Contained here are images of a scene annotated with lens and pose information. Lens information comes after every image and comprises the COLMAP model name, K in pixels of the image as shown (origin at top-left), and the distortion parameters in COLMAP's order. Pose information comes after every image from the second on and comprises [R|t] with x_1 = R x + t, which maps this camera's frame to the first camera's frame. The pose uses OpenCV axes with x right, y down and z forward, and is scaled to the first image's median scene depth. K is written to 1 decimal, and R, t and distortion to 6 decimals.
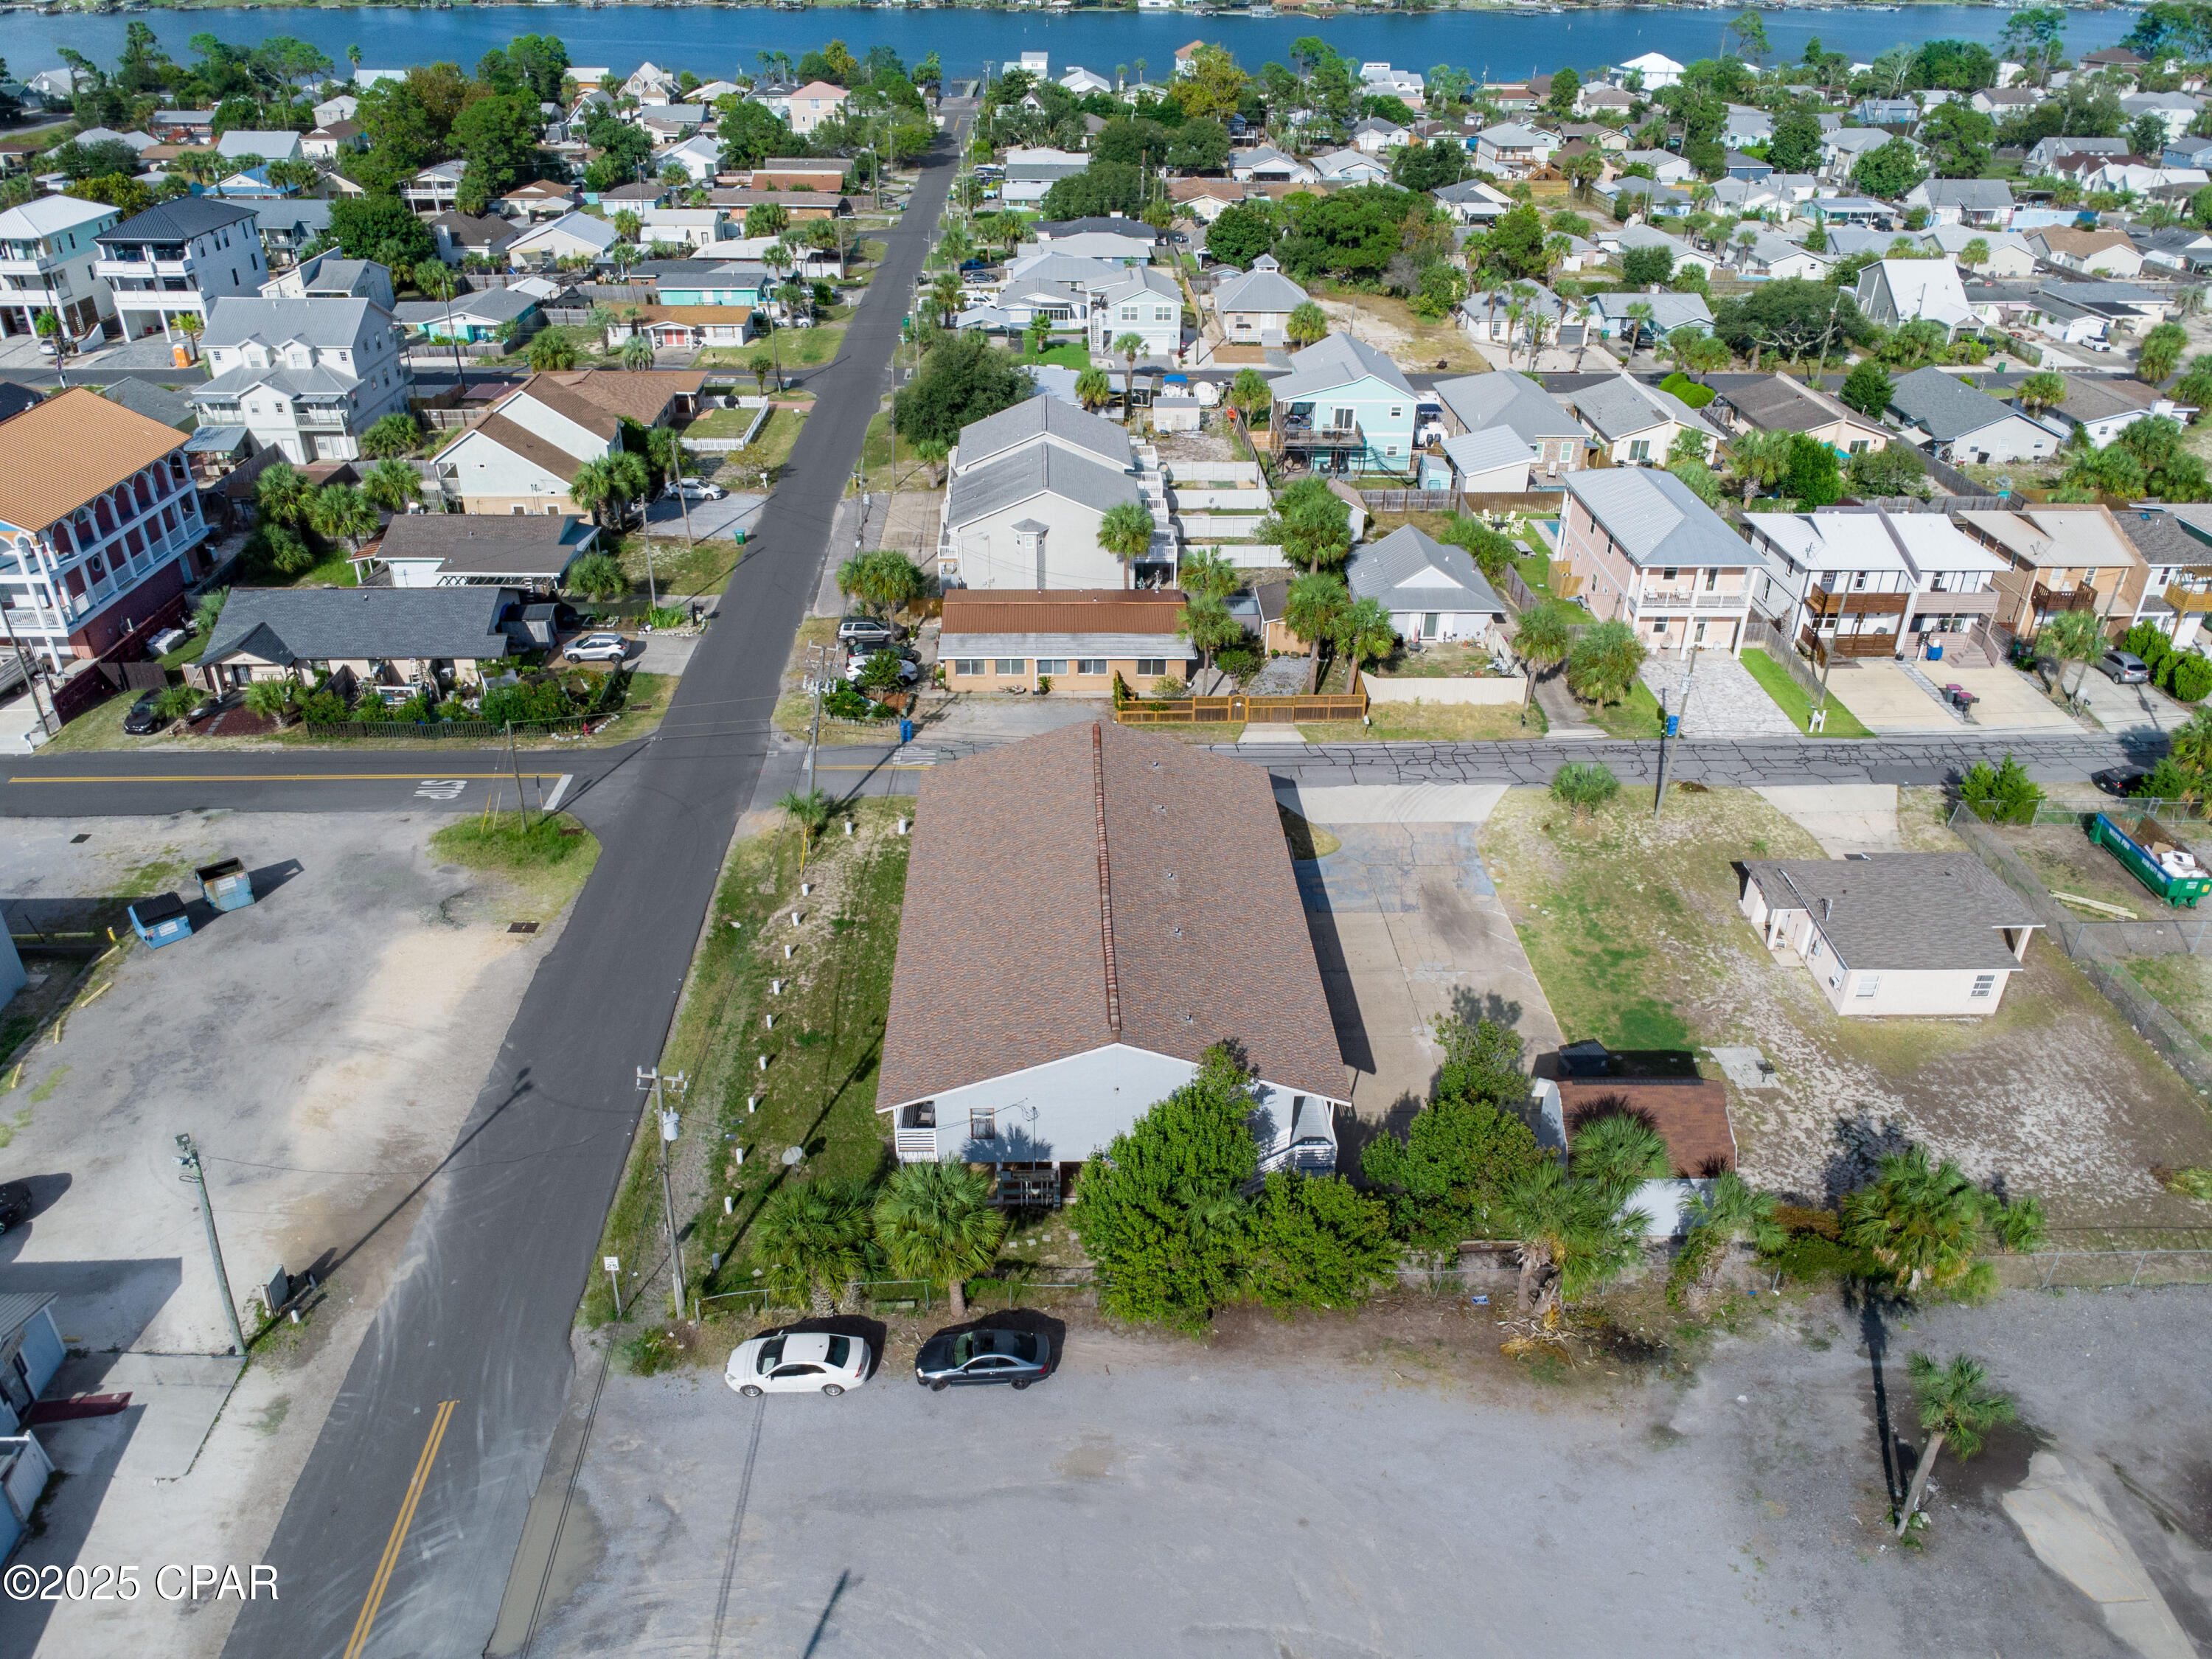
lens RADIAL K [[1581.0, 0, 1106.0], [0, 1581.0, 829.5], [0, 0, 1]] dist [0.020606, -0.002041]
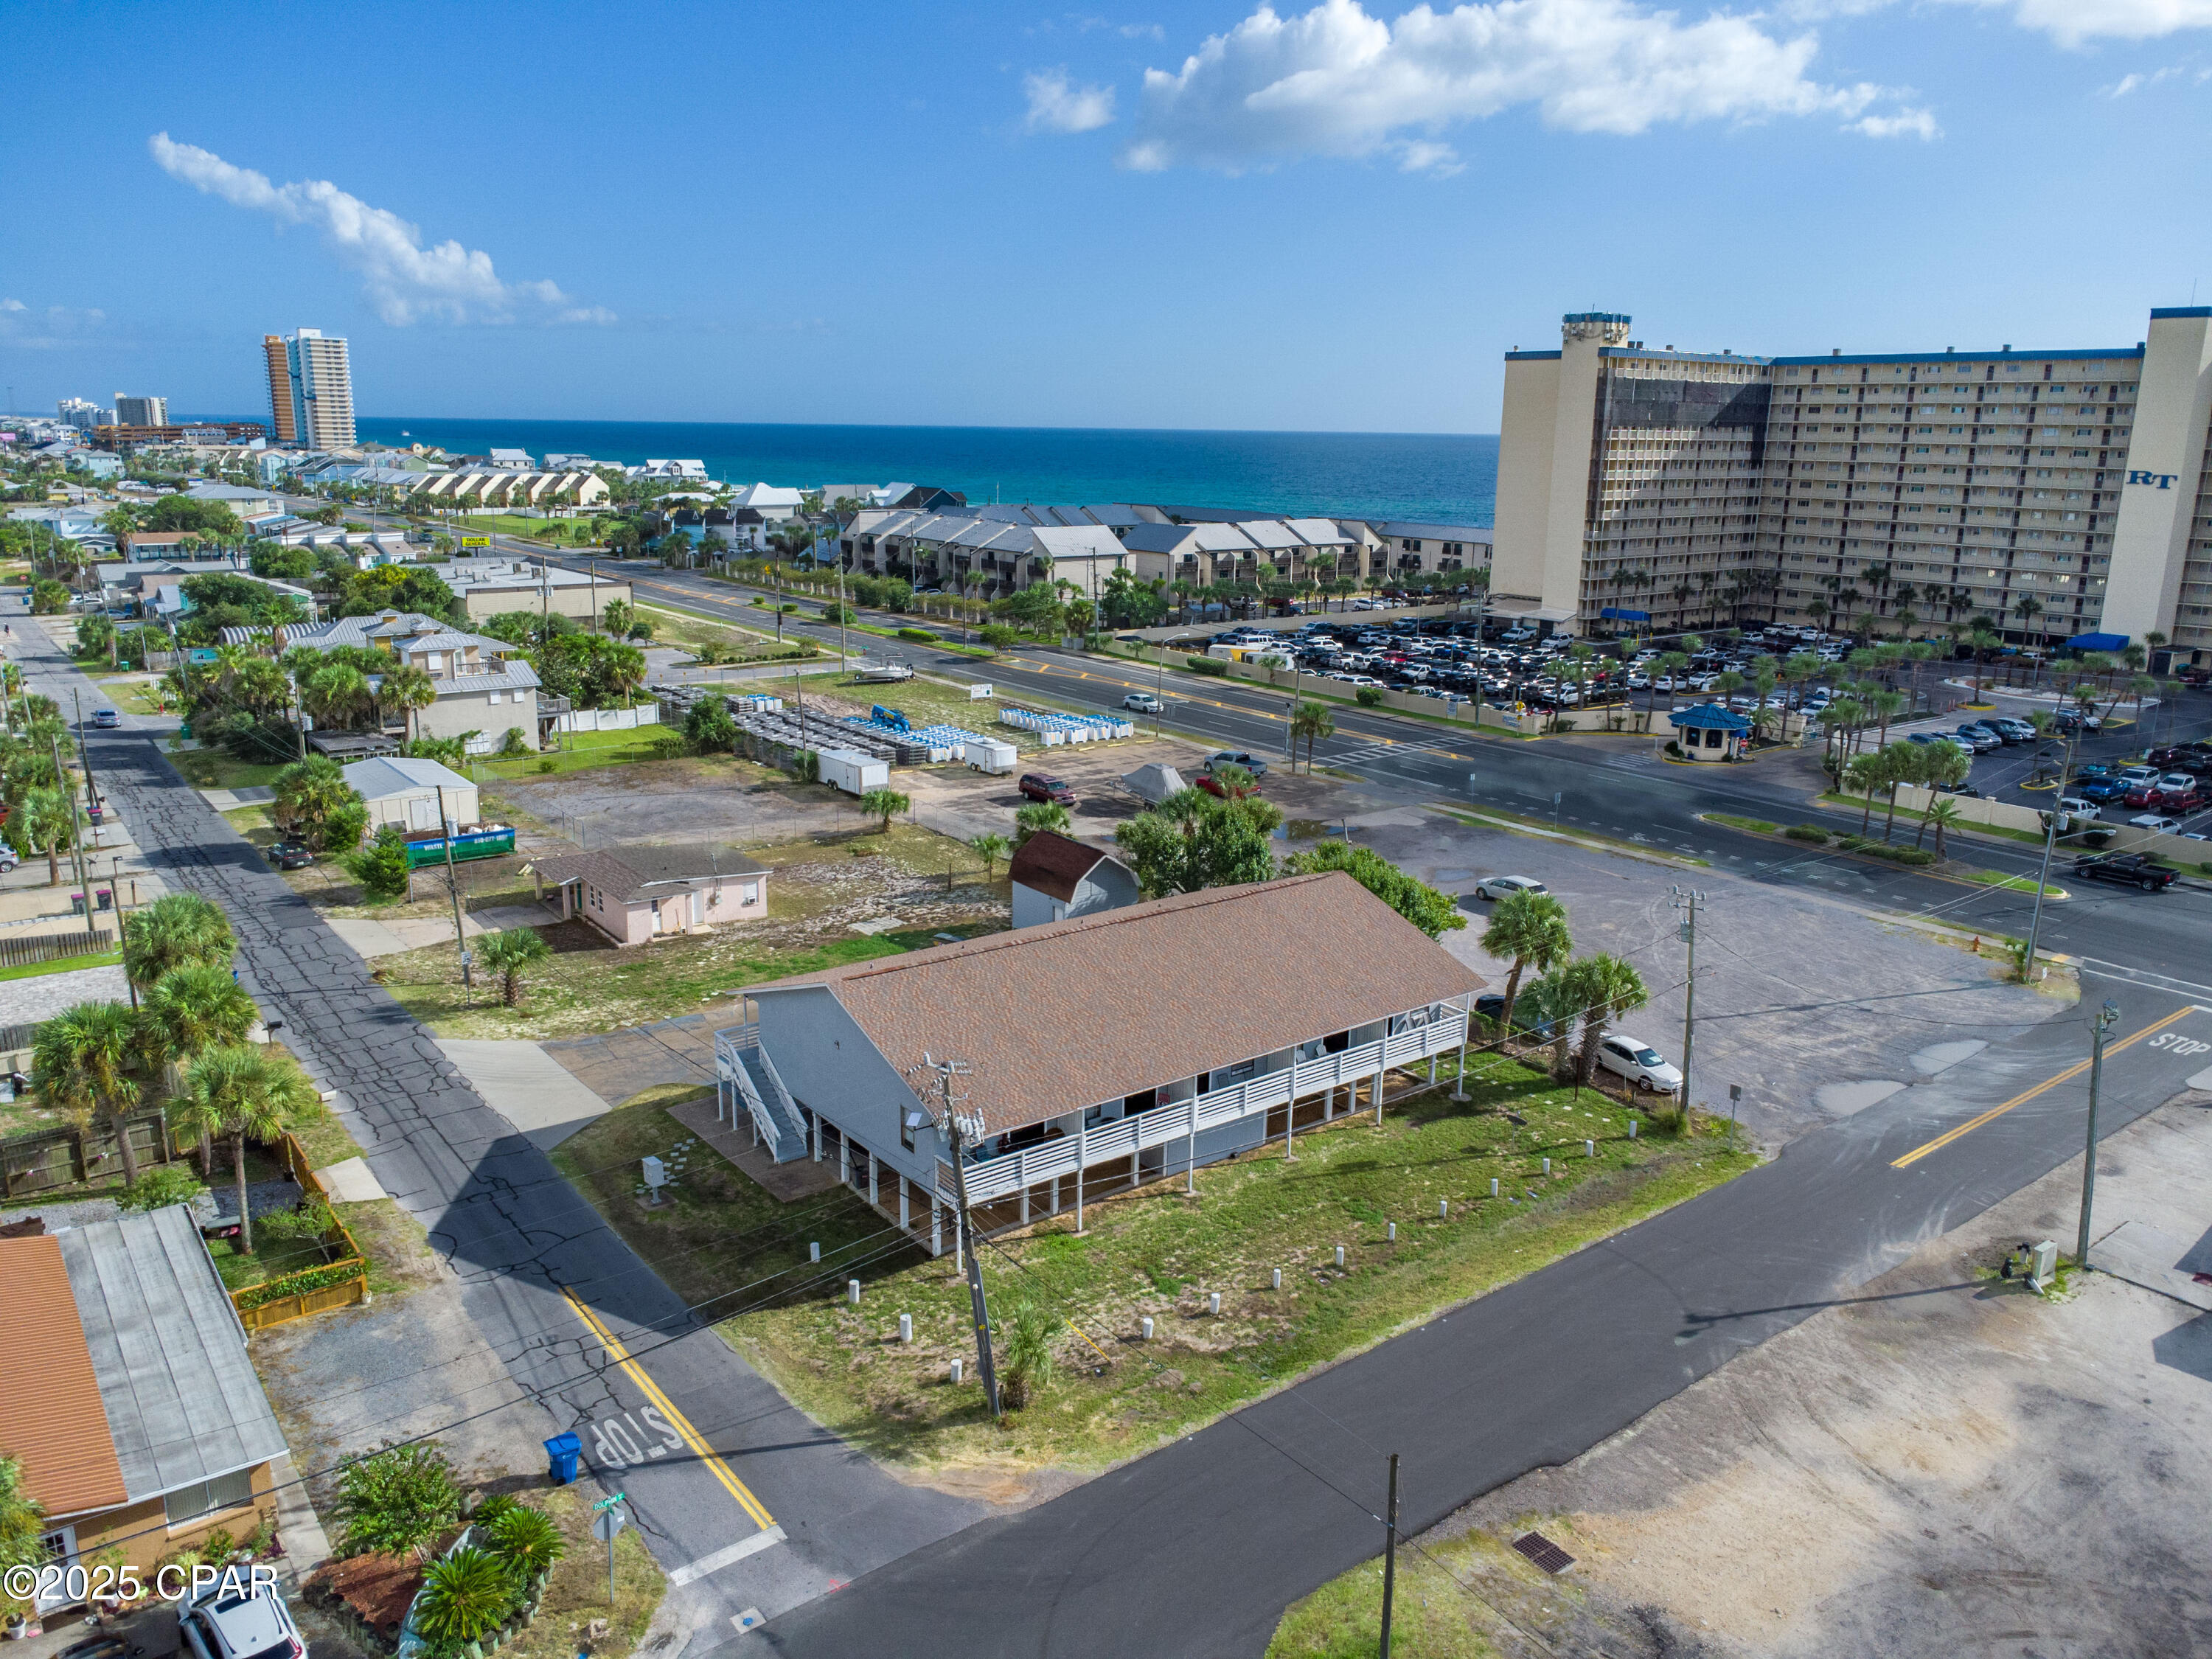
lens RADIAL K [[1609.3, 0, 1103.7], [0, 1609.3, 823.1], [0, 0, 1]] dist [0.008369, -0.003165]
pose [[-0.579539, -0.216342, 0.785704, -0.496847], [0.392903, 0.770494, 0.501962, -0.345370], [-0.713976, 0.599612, -0.361530, 0.878604]]
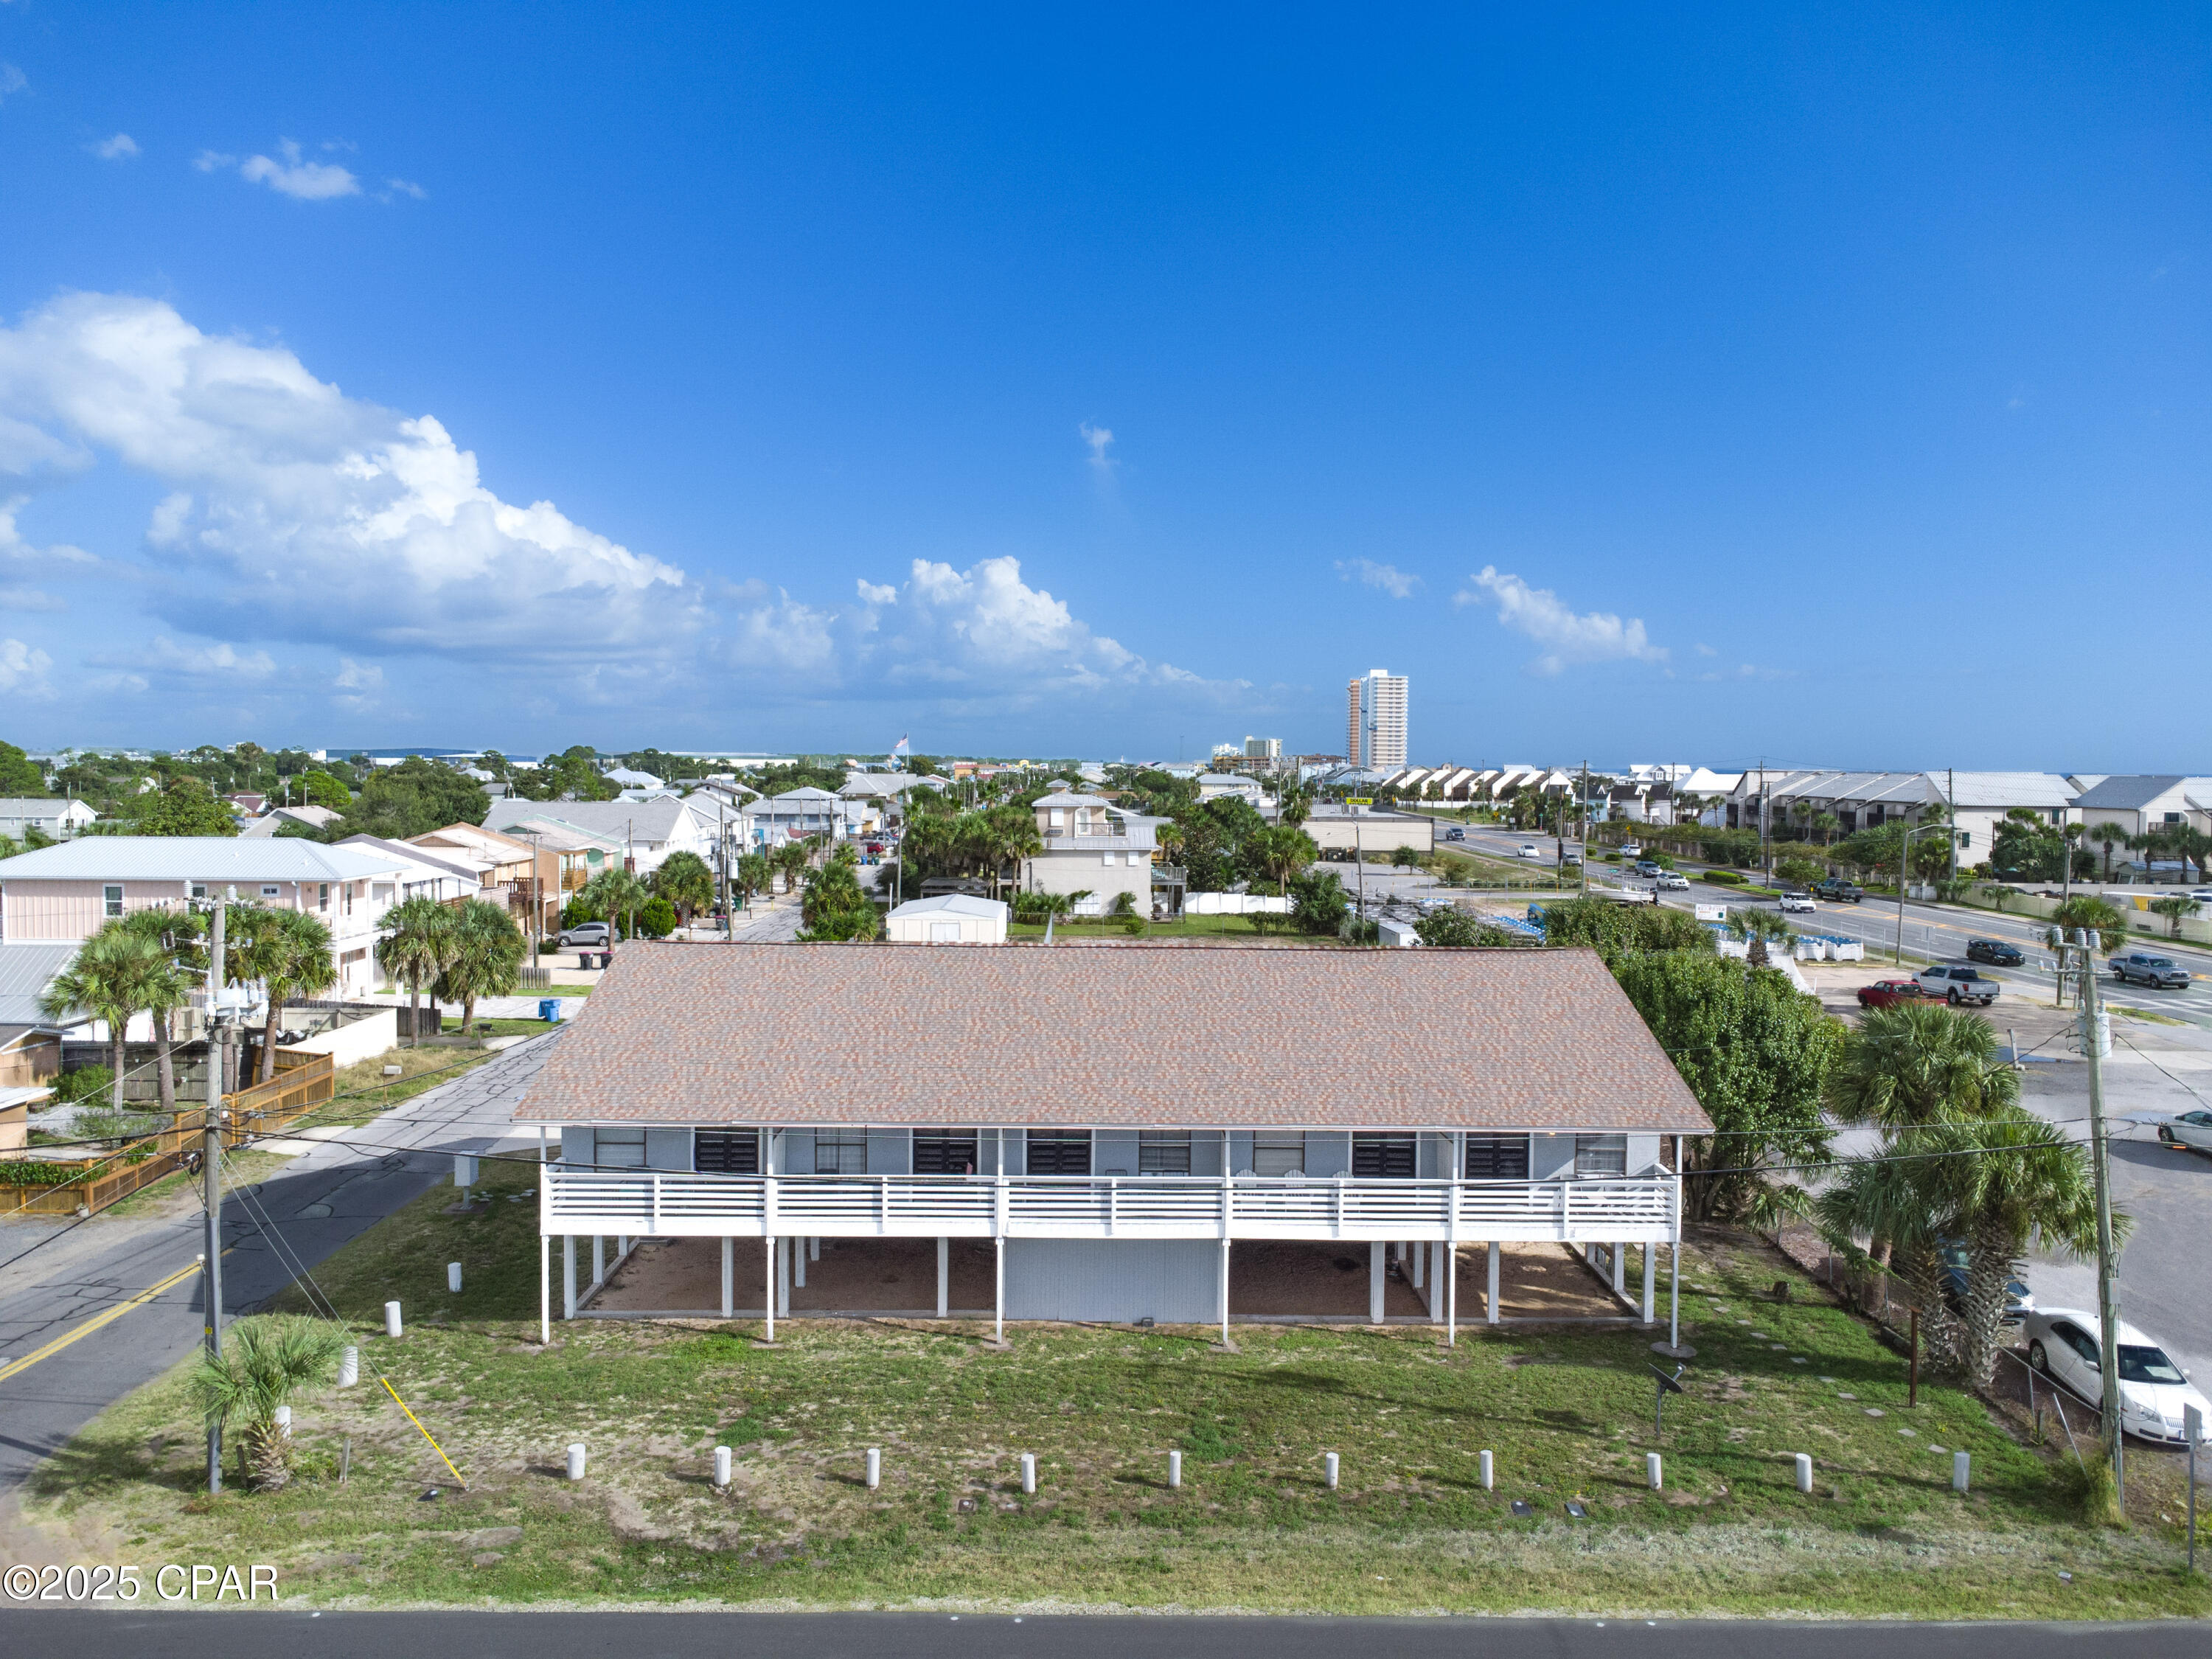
lens RADIAL K [[1609.3, 0, 1103.7], [0, 1609.3, 823.1], [0, 0, 1]] dist [0.008369, -0.003165]
pose [[0.024978, -0.050966, 0.998388, -0.428643], [0.497453, 0.866908, 0.031808, -0.032730], [-0.867131, 0.495857, 0.047007, 0.631172]]
